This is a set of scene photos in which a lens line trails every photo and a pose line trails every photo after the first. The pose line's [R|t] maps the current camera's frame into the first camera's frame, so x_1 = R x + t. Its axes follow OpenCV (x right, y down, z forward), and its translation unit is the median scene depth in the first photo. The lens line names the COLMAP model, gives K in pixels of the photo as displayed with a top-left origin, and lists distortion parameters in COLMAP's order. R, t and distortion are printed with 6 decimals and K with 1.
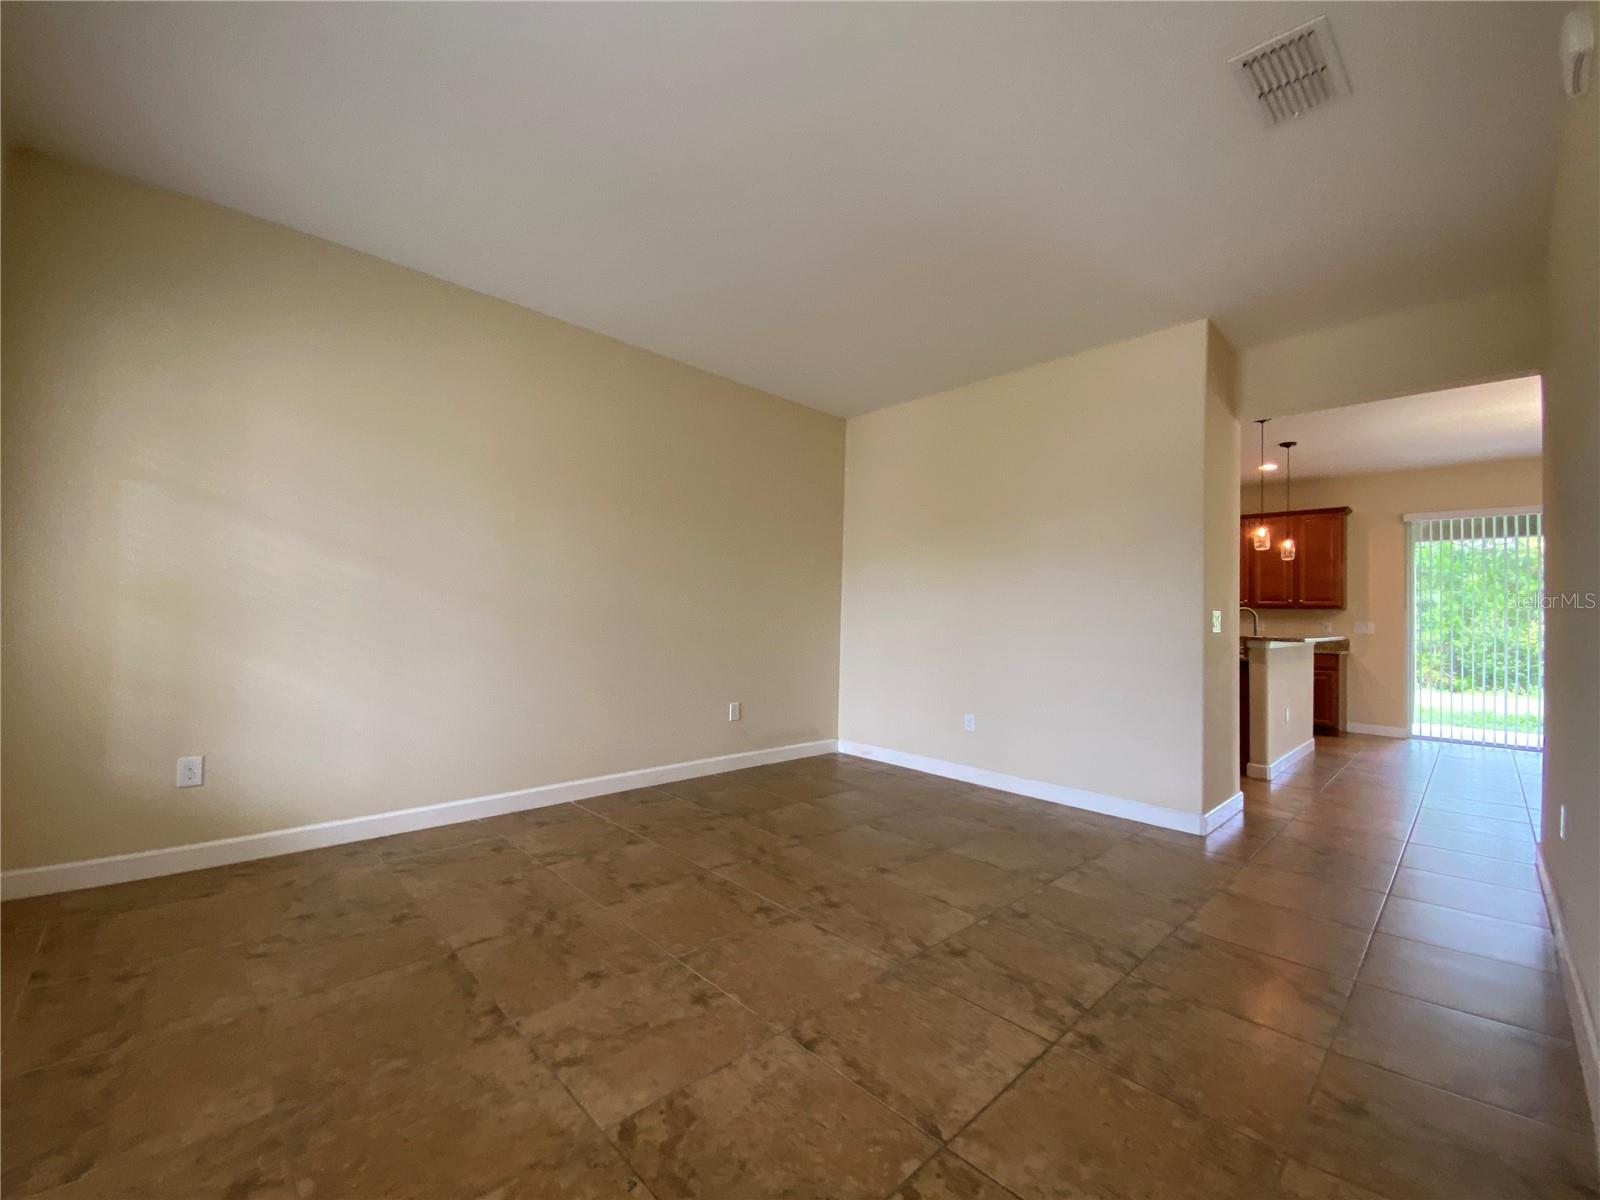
lens RADIAL K [[651.3, 0, 800.0], [0, 651.3, 600.0], [0, 0, 1]] dist [0.028438, -0.022338]
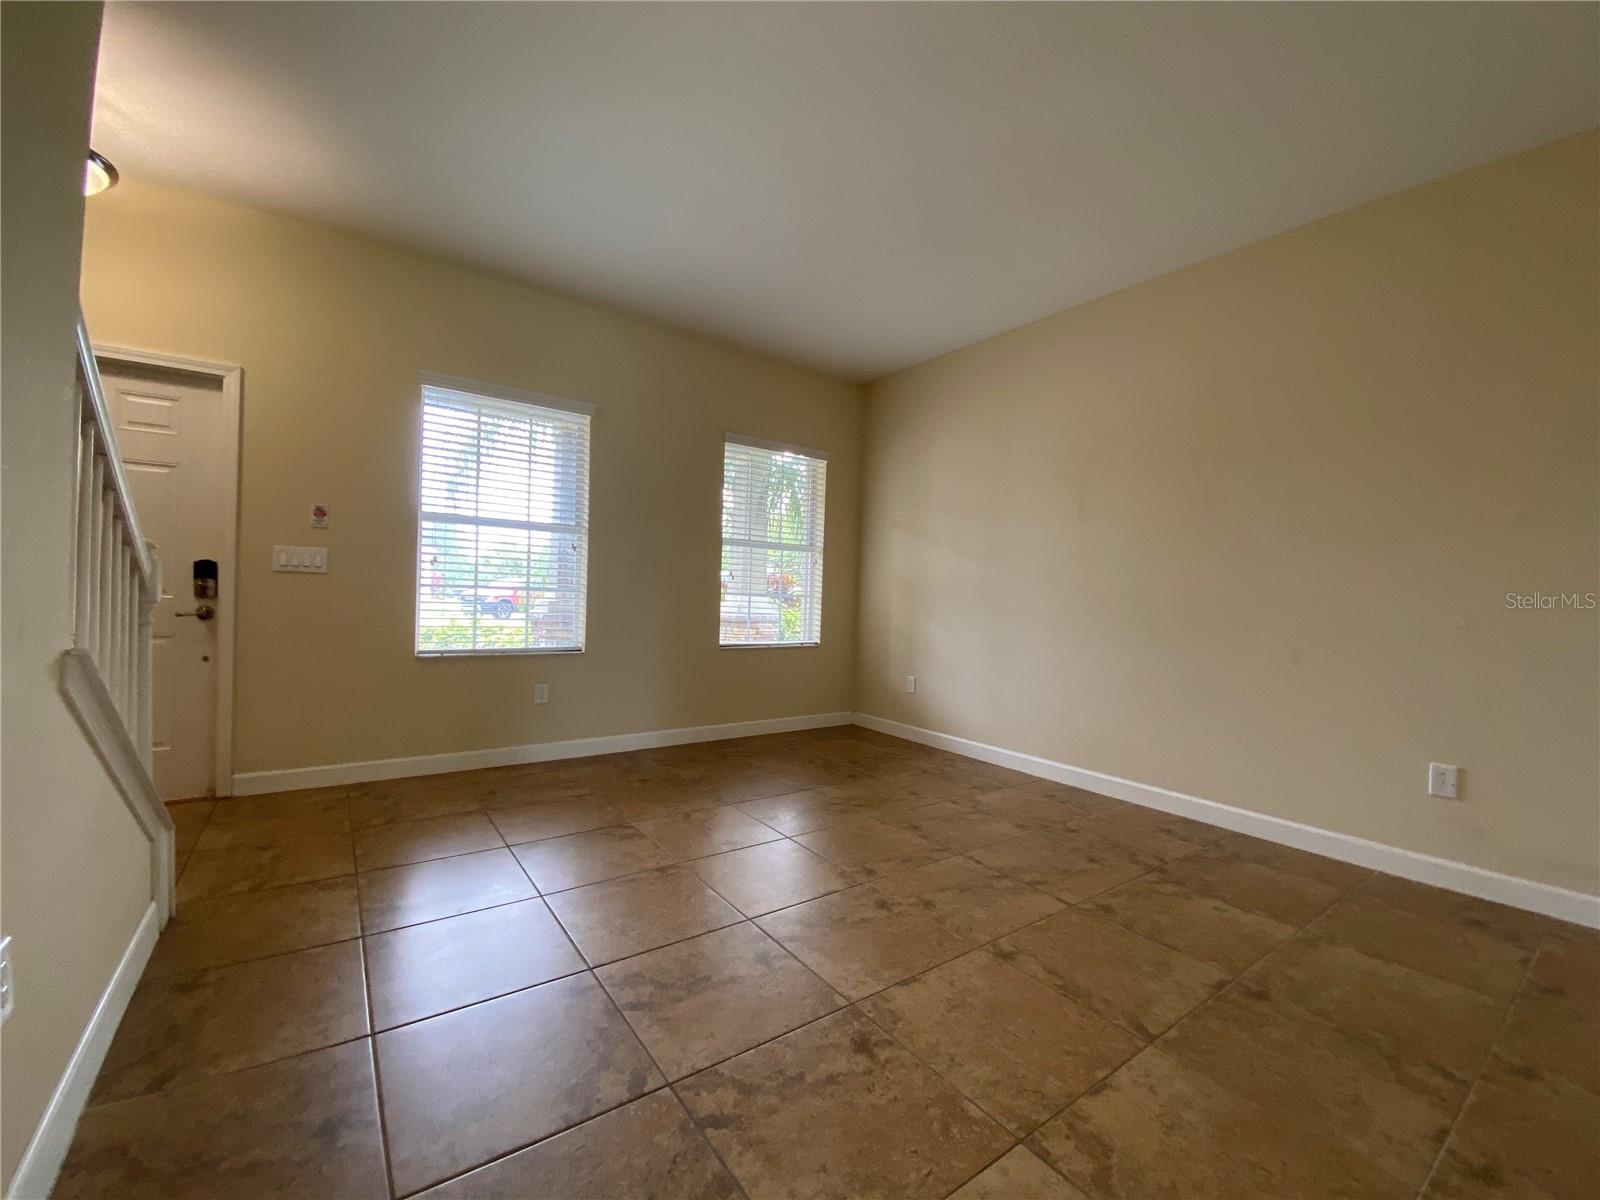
lens RADIAL K [[651.3, 0, 800.0], [0, 651.3, 600.0], [0, 0, 1]] dist [0.028438, -0.022338]
pose [[-0.126529, -0.015213, -0.991846, 0.928151], [-0.013971, 0.999811, -0.013553, 0.063079], [0.991865, 0.012142, -0.126717, 0.969572]]
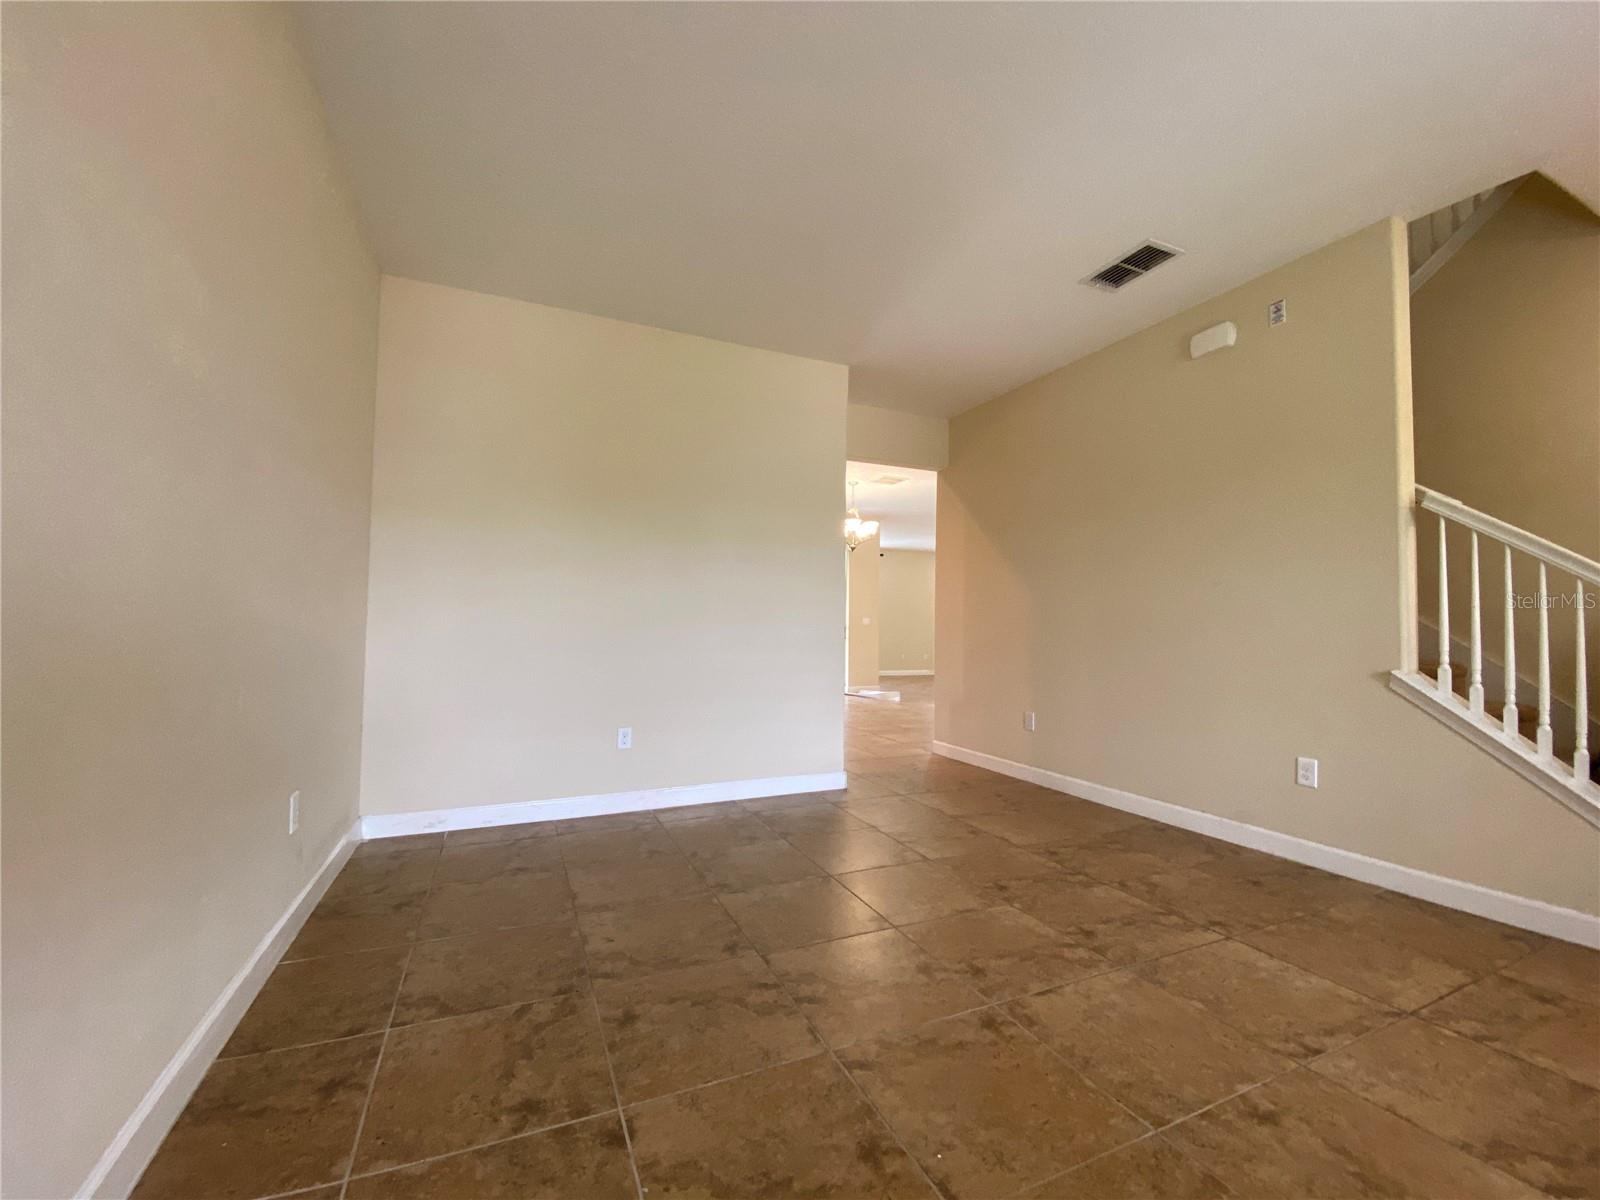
lens RADIAL K [[651.3, 0, 800.0], [0, 651.3, 600.0], [0, 0, 1]] dist [0.028438, -0.022338]
pose [[0.332229, 0.017533, 0.943036, -0.766487], [-0.033637, 0.999411, -0.006731, 0.024200], [-0.942599, -0.029485, 0.332623, 0.925585]]
